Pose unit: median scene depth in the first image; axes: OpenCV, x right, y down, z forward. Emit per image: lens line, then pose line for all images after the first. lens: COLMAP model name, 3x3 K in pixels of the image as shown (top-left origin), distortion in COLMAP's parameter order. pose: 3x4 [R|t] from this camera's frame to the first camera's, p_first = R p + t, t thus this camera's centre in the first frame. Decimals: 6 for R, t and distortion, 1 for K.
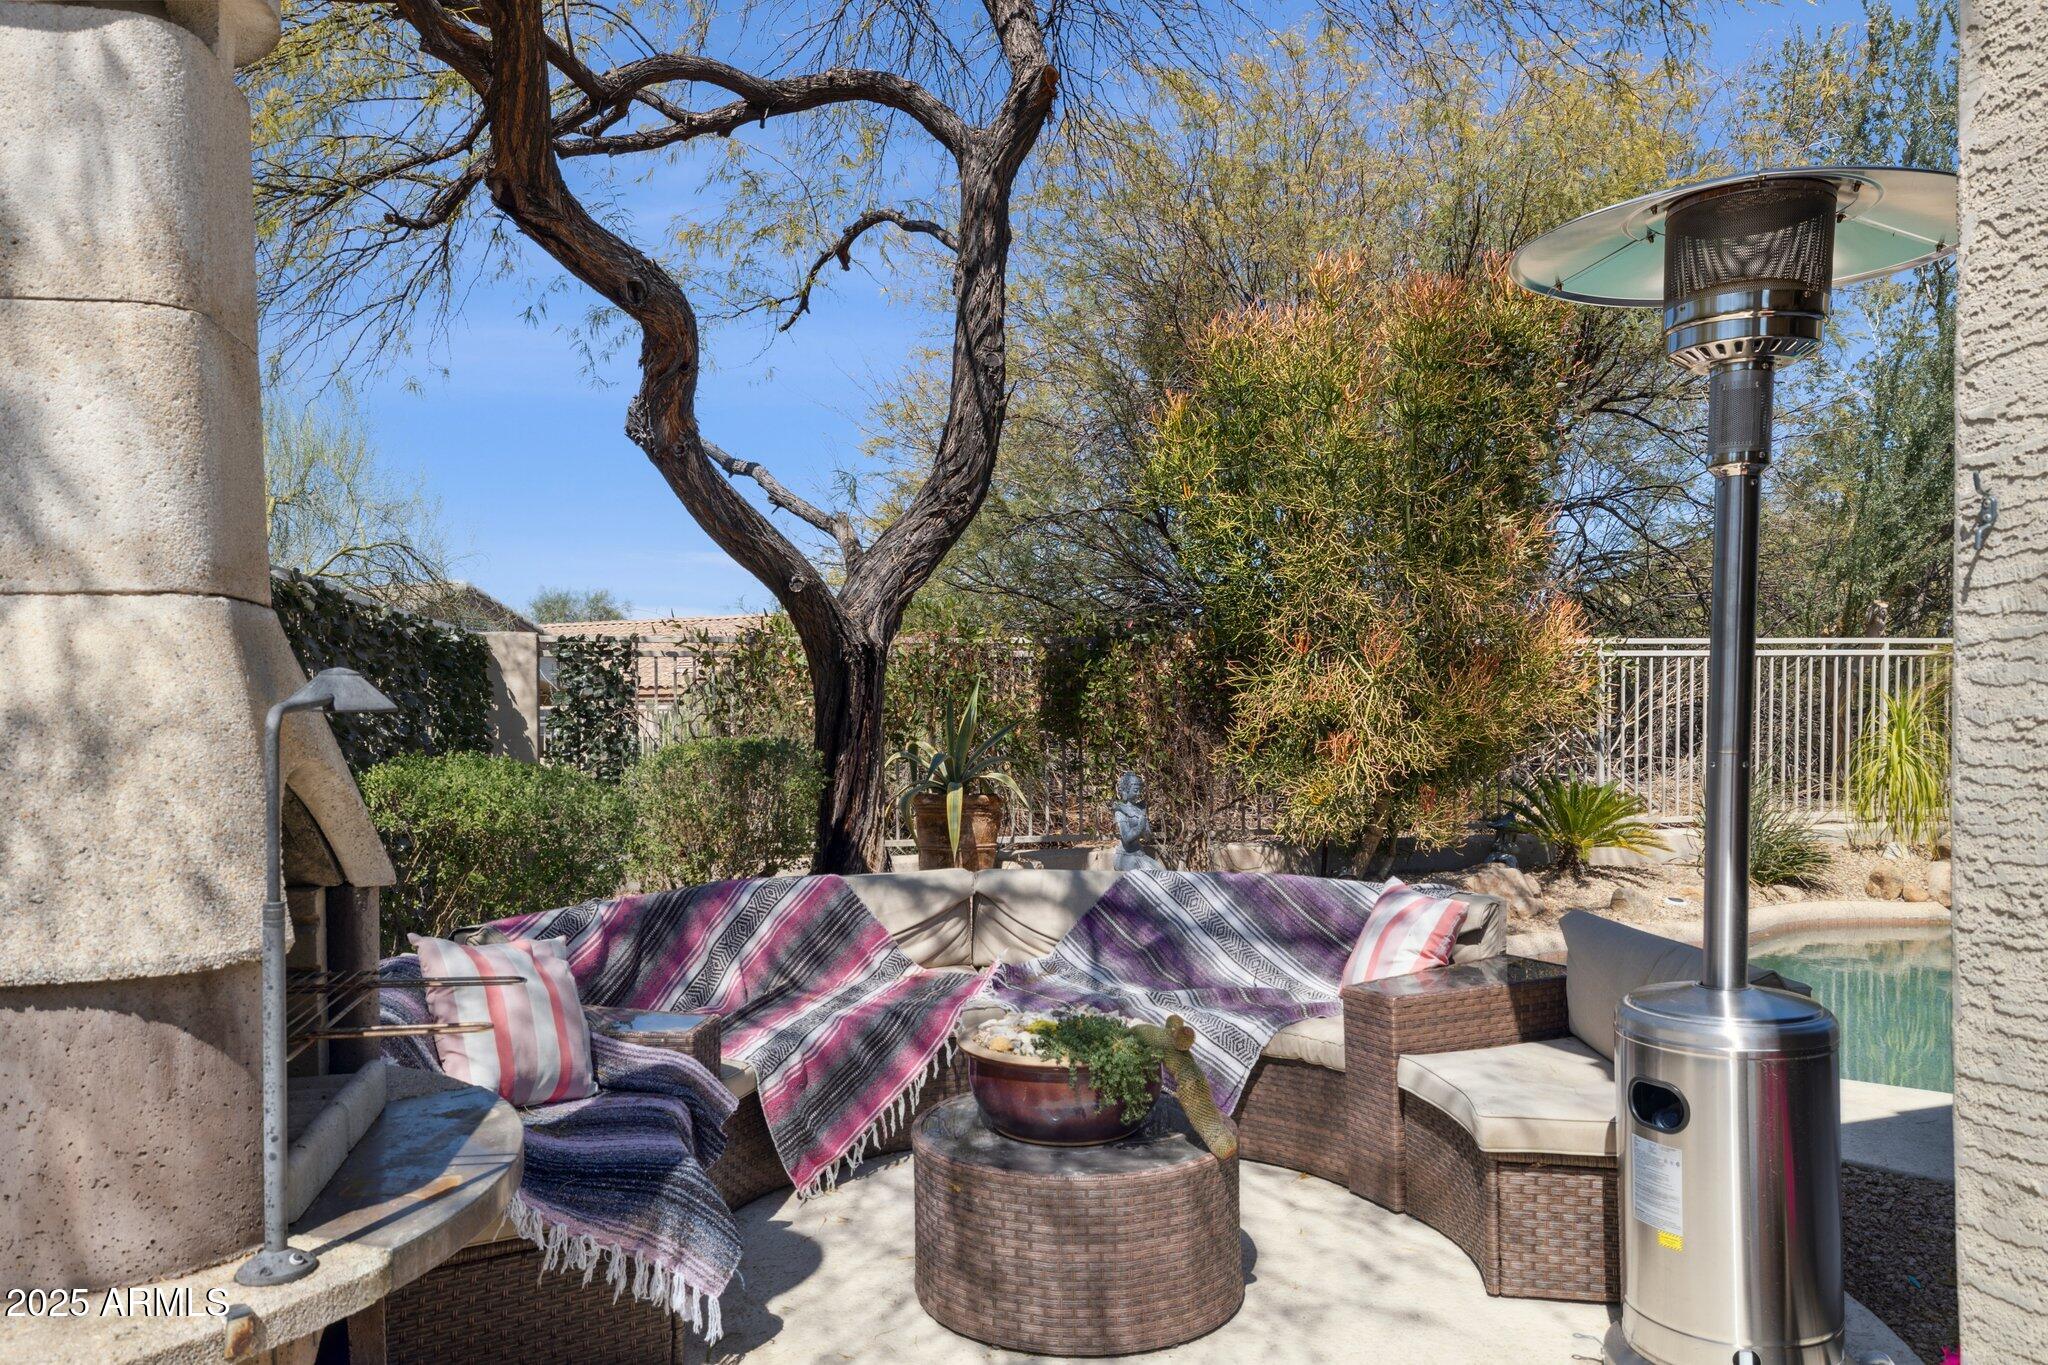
lens RADIAL K [[1396.4, 0, 1054.2], [0, 1396.4, 727.2], [0, 0, 1]] dist [-0.007978, 0.000232]
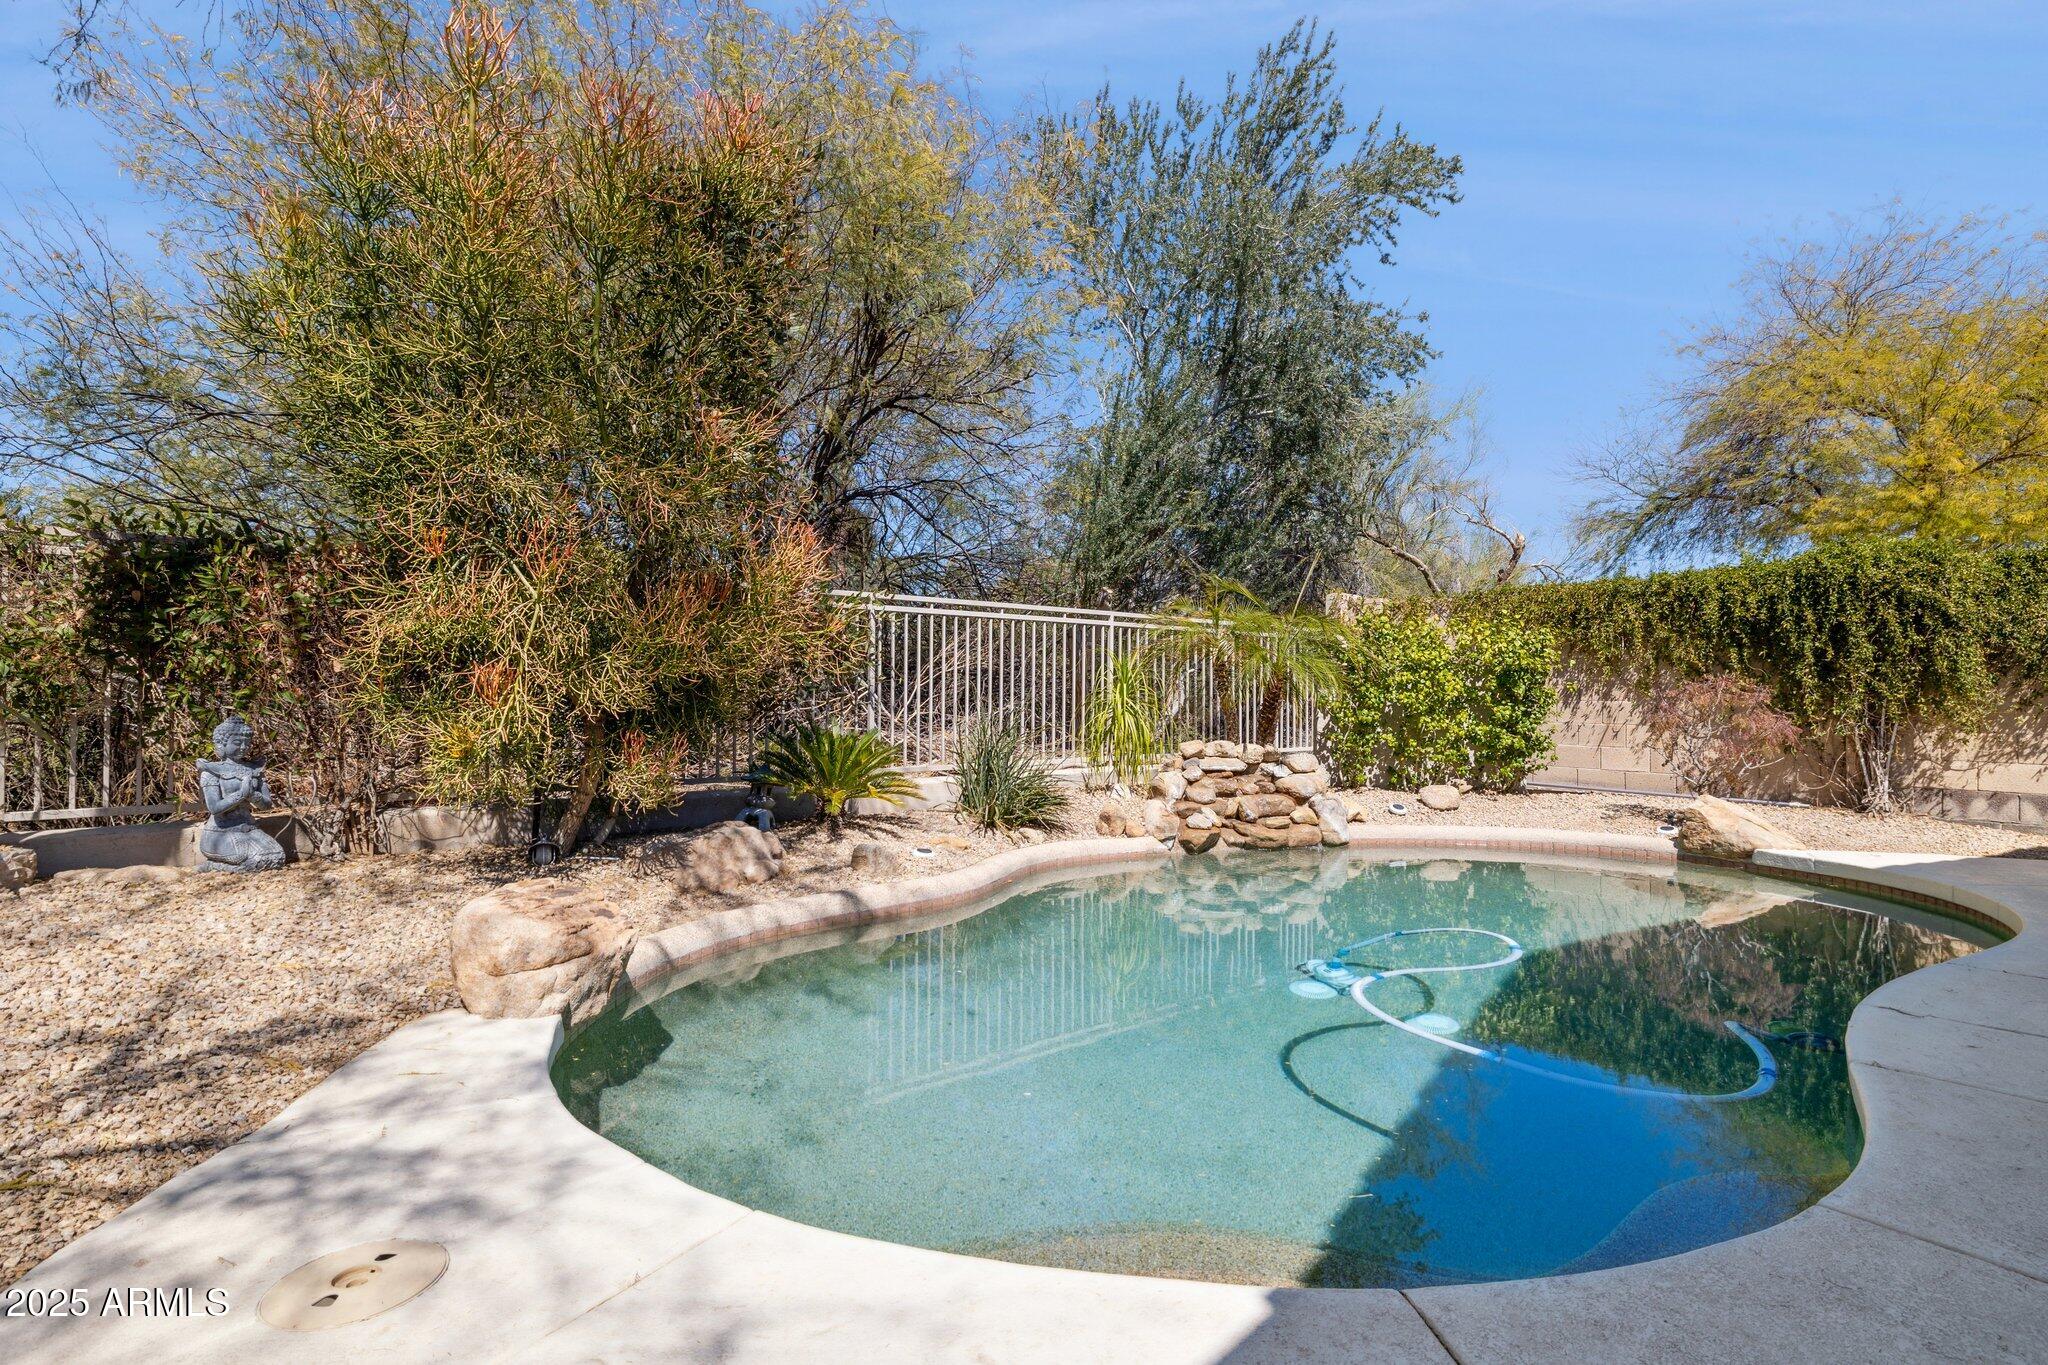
lens RADIAL K [[1051.0, 0, 1024.7], [0, 1051.0, 684.7], [0, 0, 1]] dist [-0.026467, -0.000067]
pose [[0.896473, 0.011368, 0.442953, 0.162471], [-0.002386, 0.999780, -0.020831, 0.021152], [-0.443092, 0.017617, 0.896303, 0.278140]]
